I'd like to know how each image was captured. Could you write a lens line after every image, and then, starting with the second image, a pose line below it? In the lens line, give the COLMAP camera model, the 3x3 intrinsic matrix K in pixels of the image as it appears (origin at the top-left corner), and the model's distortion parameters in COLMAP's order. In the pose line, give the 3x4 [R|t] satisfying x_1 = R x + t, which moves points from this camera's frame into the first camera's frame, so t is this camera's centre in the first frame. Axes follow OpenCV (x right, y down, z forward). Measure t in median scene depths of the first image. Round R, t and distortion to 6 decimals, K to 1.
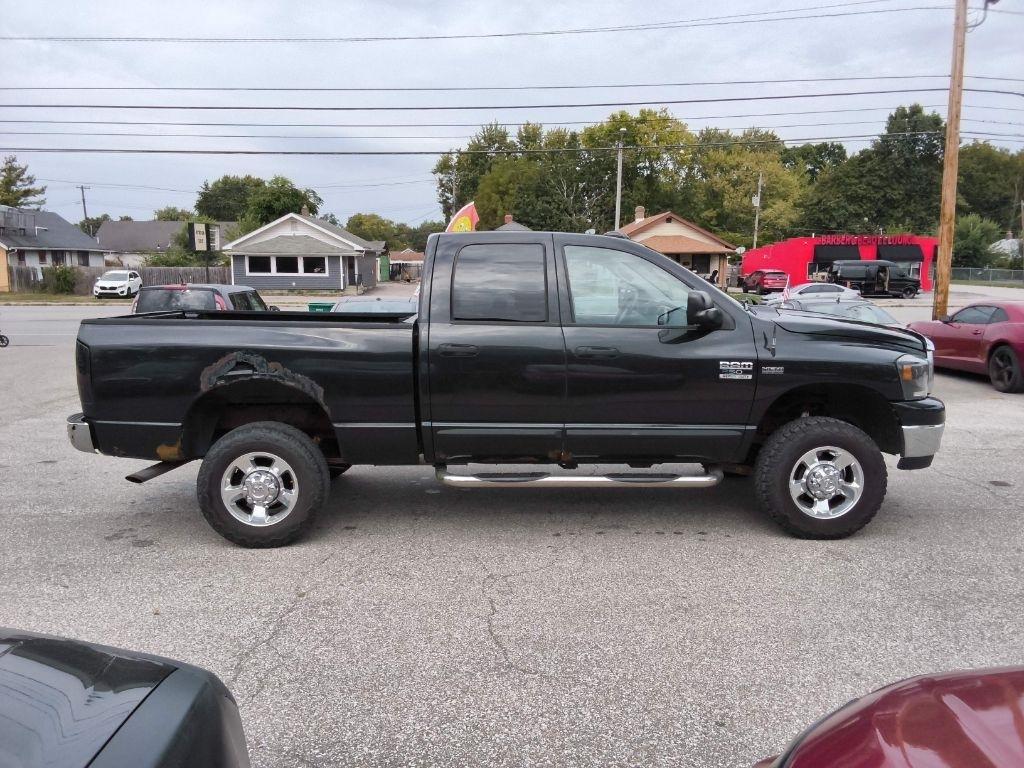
lens RADIAL K [[806.3, 0, 489.4], [0, 806.3, 374.3], [0, 0, 1]] dist [0.063890, -0.105530]
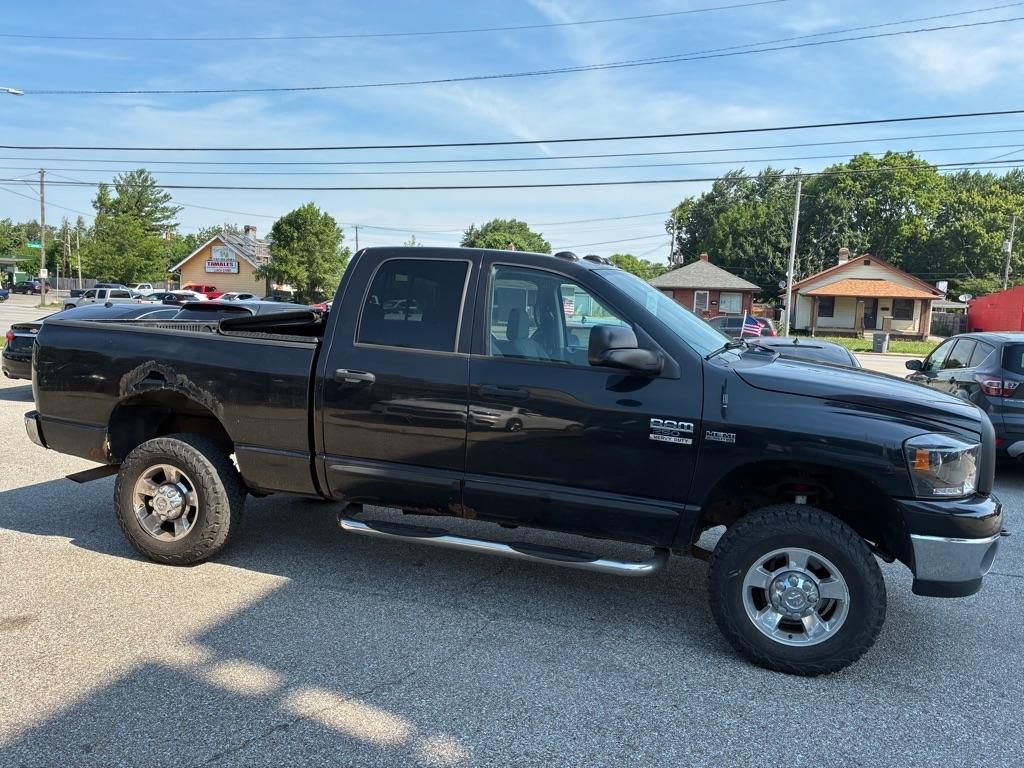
lens RADIAL K [[759.3, 0, 489.7], [0, 759.3, 380.2], [0, 0, 1]] dist [0.012875, 0.001632]
pose [[0.945790, 0.080066, -0.314754, 0.328155], [-0.090792, 0.995678, -0.019540, -0.021278], [0.311829, 0.047058, 0.948972, 0.231553]]
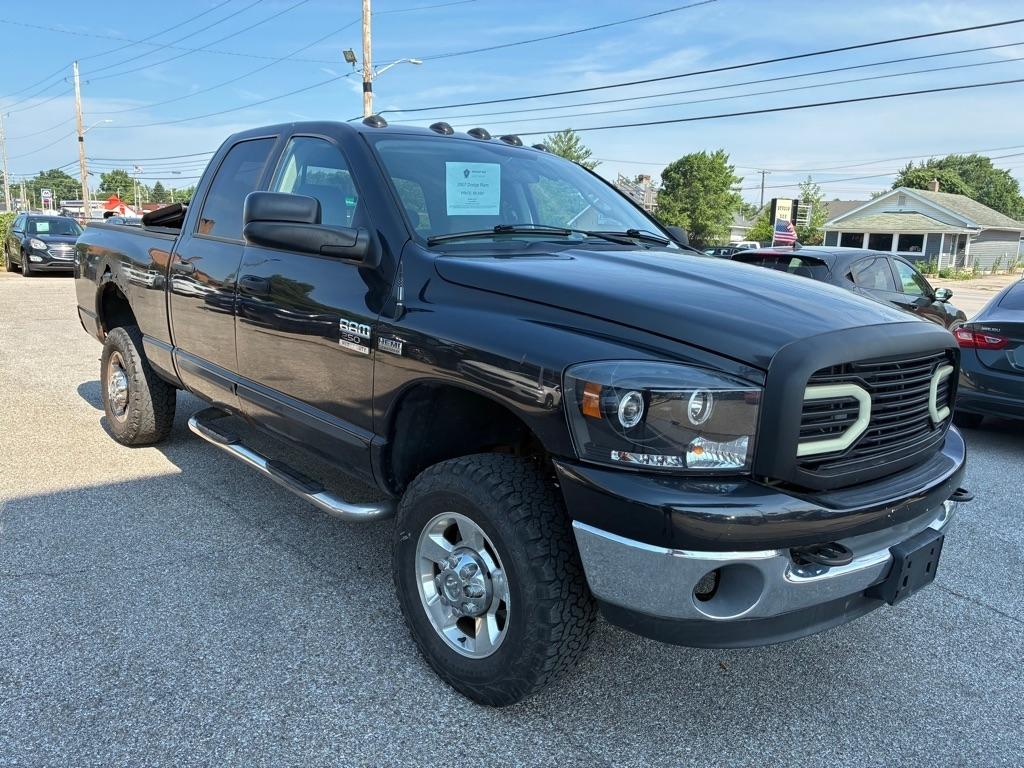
lens RADIAL K [[749.7, 0, 512.0], [0, 749.7, 384.0], [0, 0, 1]] dist [0.015716, -0.001697]
pose [[0.657013, 0.178960, -0.732330, 0.698436], [-0.146018, 0.983229, 0.109271, -0.041448], [0.739603, 0.035141, 0.672125, 0.651973]]
